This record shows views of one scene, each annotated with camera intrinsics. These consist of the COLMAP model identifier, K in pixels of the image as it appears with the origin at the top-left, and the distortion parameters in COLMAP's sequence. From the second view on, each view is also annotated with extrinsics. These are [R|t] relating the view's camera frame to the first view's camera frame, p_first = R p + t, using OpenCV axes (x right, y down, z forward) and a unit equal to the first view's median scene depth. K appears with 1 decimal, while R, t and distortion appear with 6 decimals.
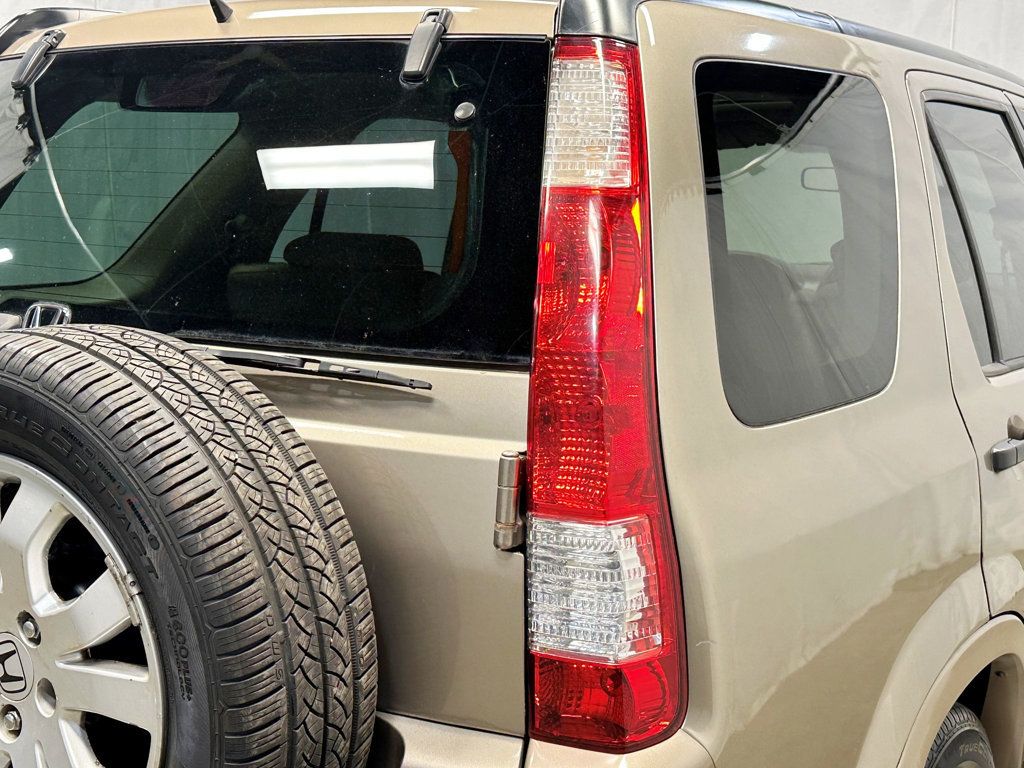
lens RADIAL K [[1366.6, 0, 512.0], [0, 1366.6, 384.0], [0, 0, 1]] dist [0.029038, 0.076018]
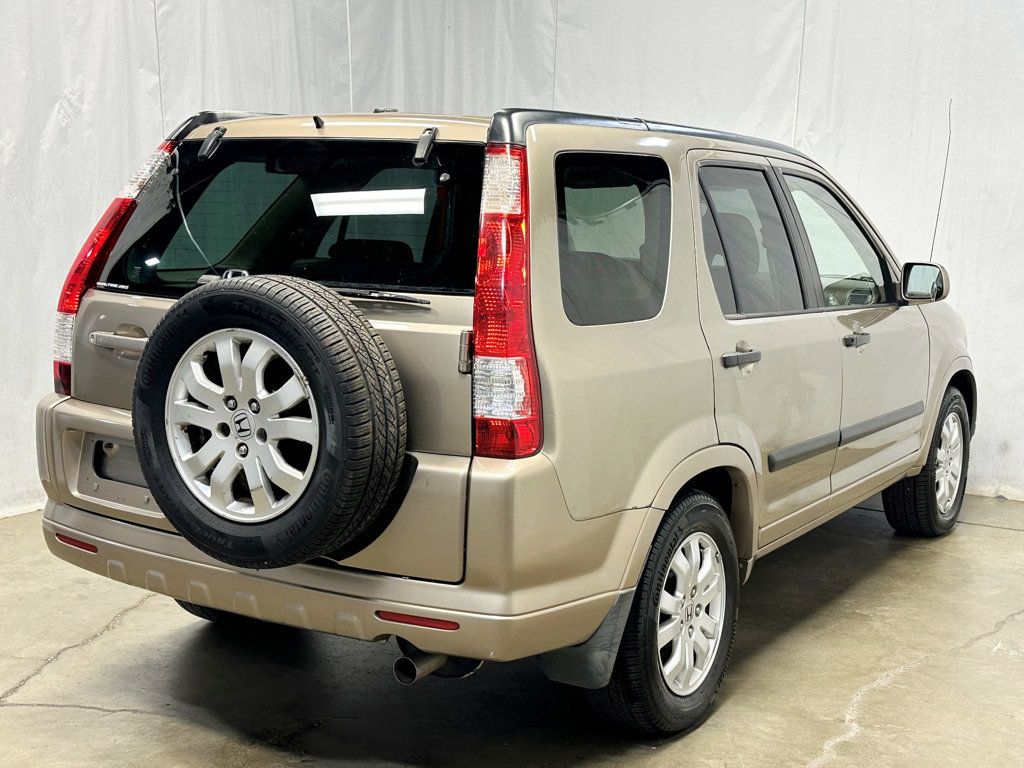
lens RADIAL K [[1366.6, 0, 512.0], [0, 1366.6, 384.0], [0, 0, 1]] dist [0.029038, 0.076018]
pose [[0.999450, 0.003460, 0.032994, 0.001292], [-0.002903, 0.999853, -0.016908, 0.175921], [-0.033047, 0.016802, 0.999313, -1.260492]]
